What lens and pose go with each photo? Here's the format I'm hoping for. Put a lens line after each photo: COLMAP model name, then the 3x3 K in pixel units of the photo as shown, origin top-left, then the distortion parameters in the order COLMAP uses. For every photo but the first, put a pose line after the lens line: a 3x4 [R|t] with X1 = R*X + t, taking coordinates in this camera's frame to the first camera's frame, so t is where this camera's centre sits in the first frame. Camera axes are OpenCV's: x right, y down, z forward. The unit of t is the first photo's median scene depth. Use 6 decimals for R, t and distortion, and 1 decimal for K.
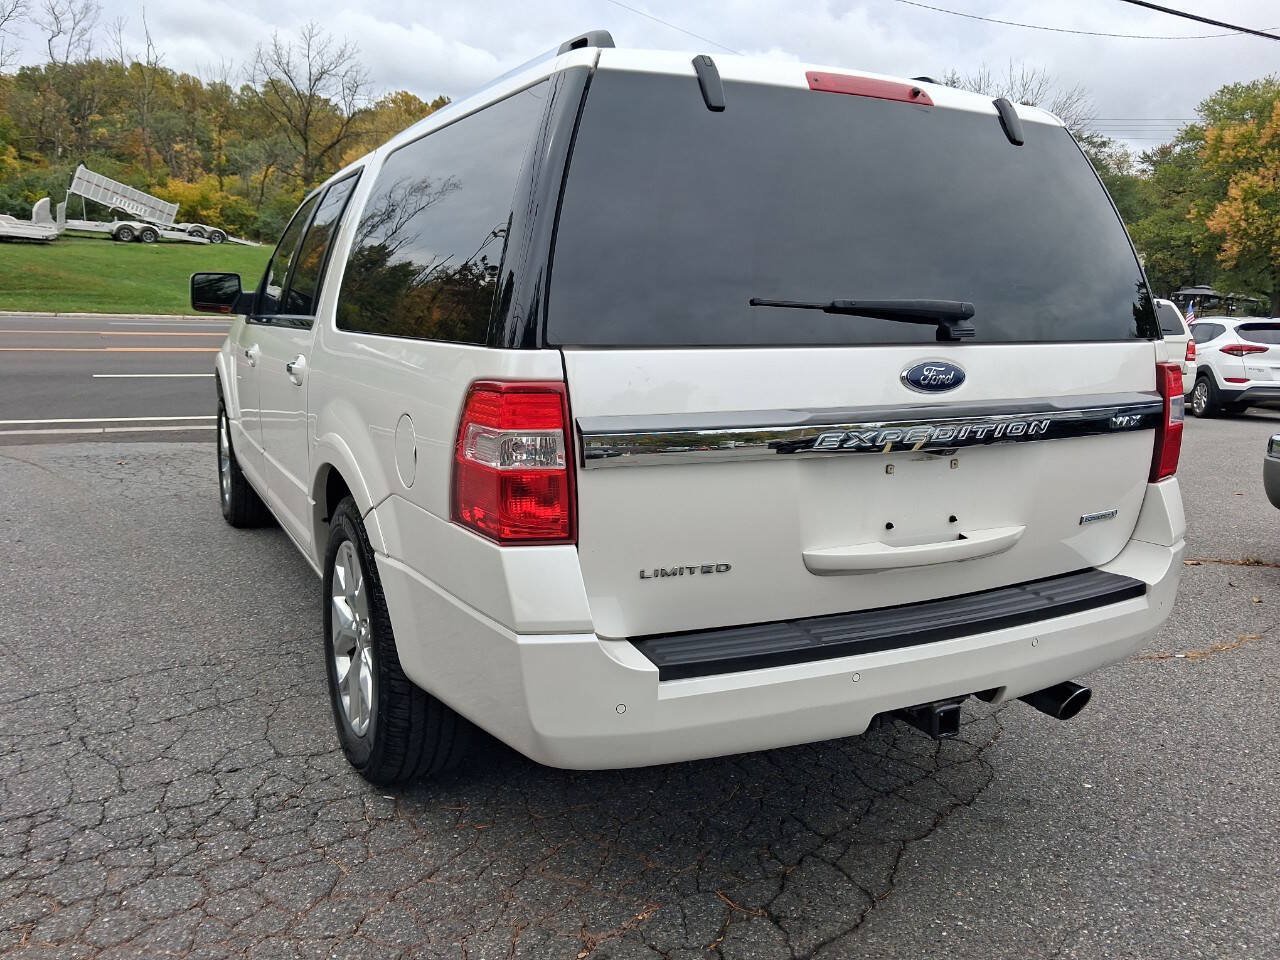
lens RADIAL K [[1000.4, 0, 640.0], [0, 1000.4, 480.0], [0, 0, 1]] dist [-0.000669, -0.002426]
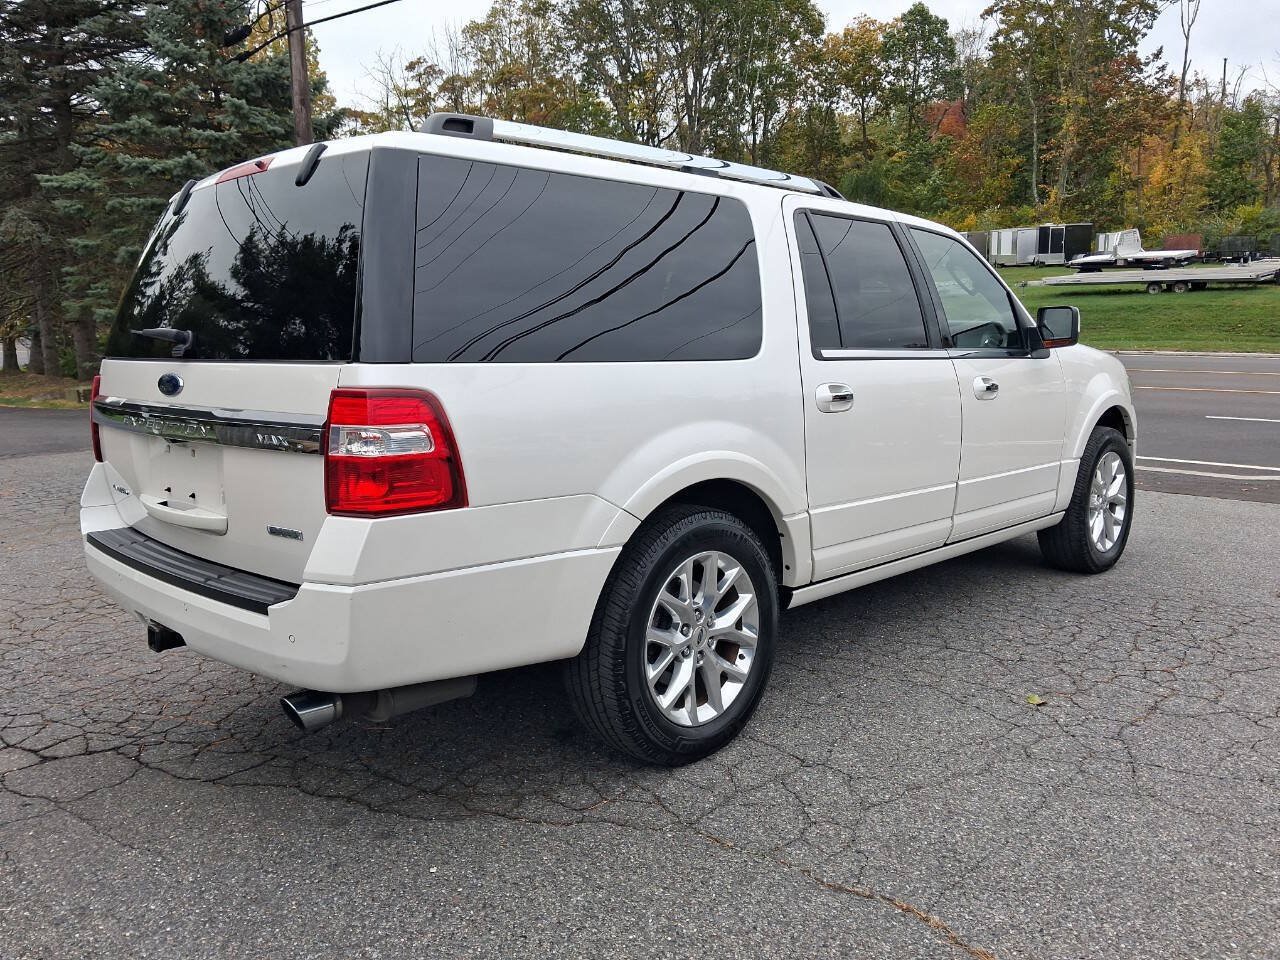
lens RADIAL K [[1032.0, 0, 656.4], [0, 1032.0, 494.4], [0, 0, 1]] dist [0.003333, 0.002521]
pose [[0.307776, 0.126238, -0.943047, 1.602439], [-0.158658, 0.984091, 0.079952, -0.150407], [0.938137, 0.125014, 0.322908, 1.028317]]
